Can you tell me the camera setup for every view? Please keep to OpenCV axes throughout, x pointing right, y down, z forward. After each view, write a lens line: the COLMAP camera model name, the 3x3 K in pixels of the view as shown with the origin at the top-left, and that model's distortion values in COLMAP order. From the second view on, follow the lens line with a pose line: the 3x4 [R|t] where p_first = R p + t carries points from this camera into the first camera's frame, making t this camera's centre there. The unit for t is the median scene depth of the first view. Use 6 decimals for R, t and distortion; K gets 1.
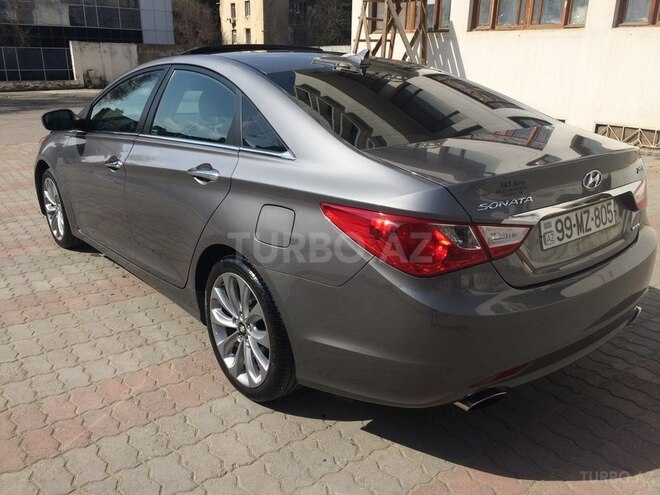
lens RADIAL K [[572.9, 0, 329.5], [0, 572.9, 247.5], [0, 0, 1]] dist [0.079394, -0.081611]
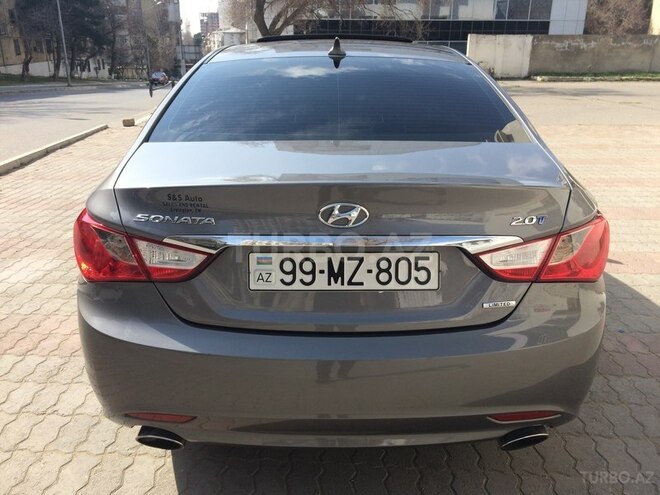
lens RADIAL K [[572.9, 0, 330.0], [0, 572.9, 248.2], [0, 0, 1]] dist [0.079394, -0.081611]
pose [[0.785196, 0.205972, -0.583989, 0.790240], [-0.198000, 0.977062, 0.078390, -0.117825], [0.586740, 0.054079, 0.807968, 0.369553]]
